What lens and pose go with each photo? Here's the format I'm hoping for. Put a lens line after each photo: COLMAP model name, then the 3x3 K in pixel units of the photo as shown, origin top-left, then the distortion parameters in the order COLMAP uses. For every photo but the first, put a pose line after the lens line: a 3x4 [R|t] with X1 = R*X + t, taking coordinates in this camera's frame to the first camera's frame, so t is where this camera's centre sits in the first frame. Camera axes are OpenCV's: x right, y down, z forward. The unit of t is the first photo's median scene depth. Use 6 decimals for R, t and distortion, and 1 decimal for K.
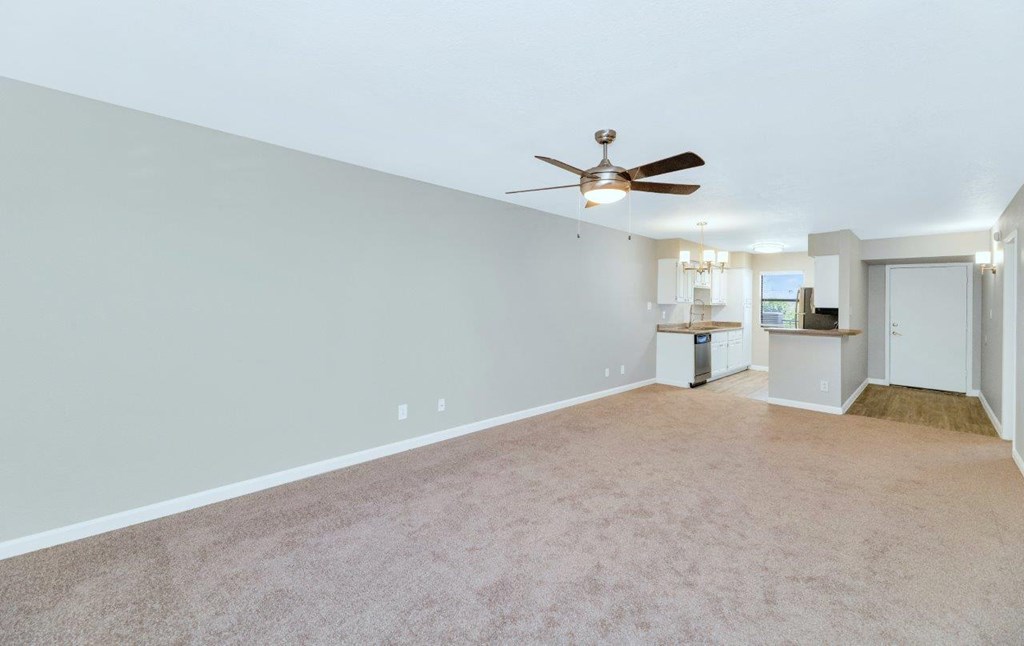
lens RADIAL K [[422.2, 0, 521.3], [0, 422.2, 297.6], [0, 0, 1]] dist [0.000164, -0.000196]
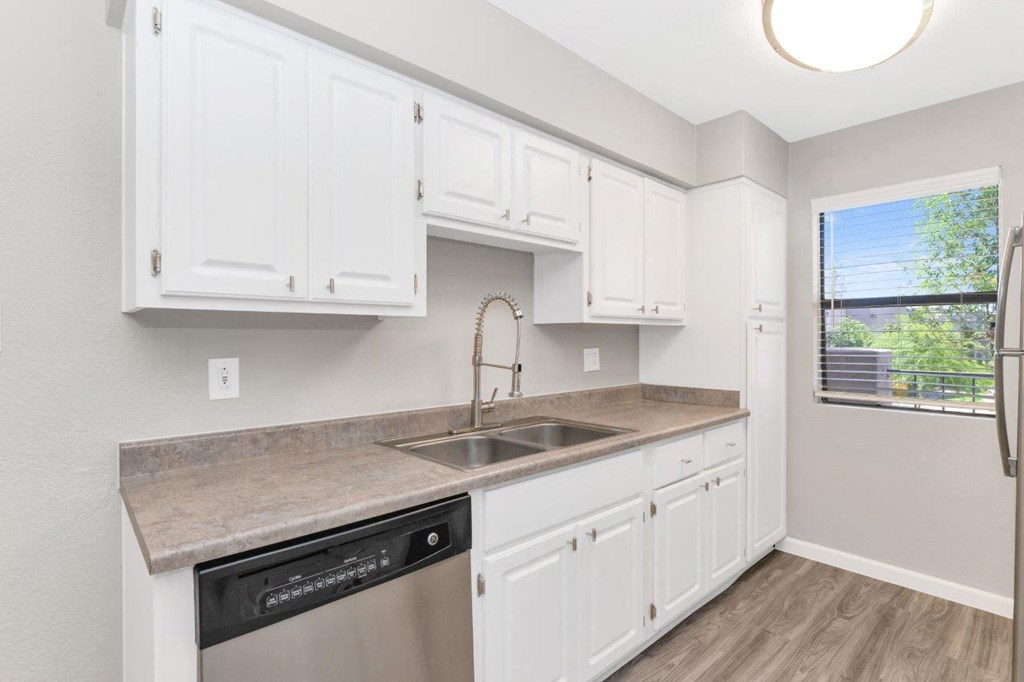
lens RADIAL K [[492.6, 0, 507.3], [0, 492.6, 336.2], [0, 0, 1]] dist [-0.000948, 0.000300]
pose [[0.997536, -0.021057, -0.066919, 0.458245], [0.021146, 0.999776, 0.000618, 0.025511], [0.066891, -0.002031, 0.997758, 0.790168]]
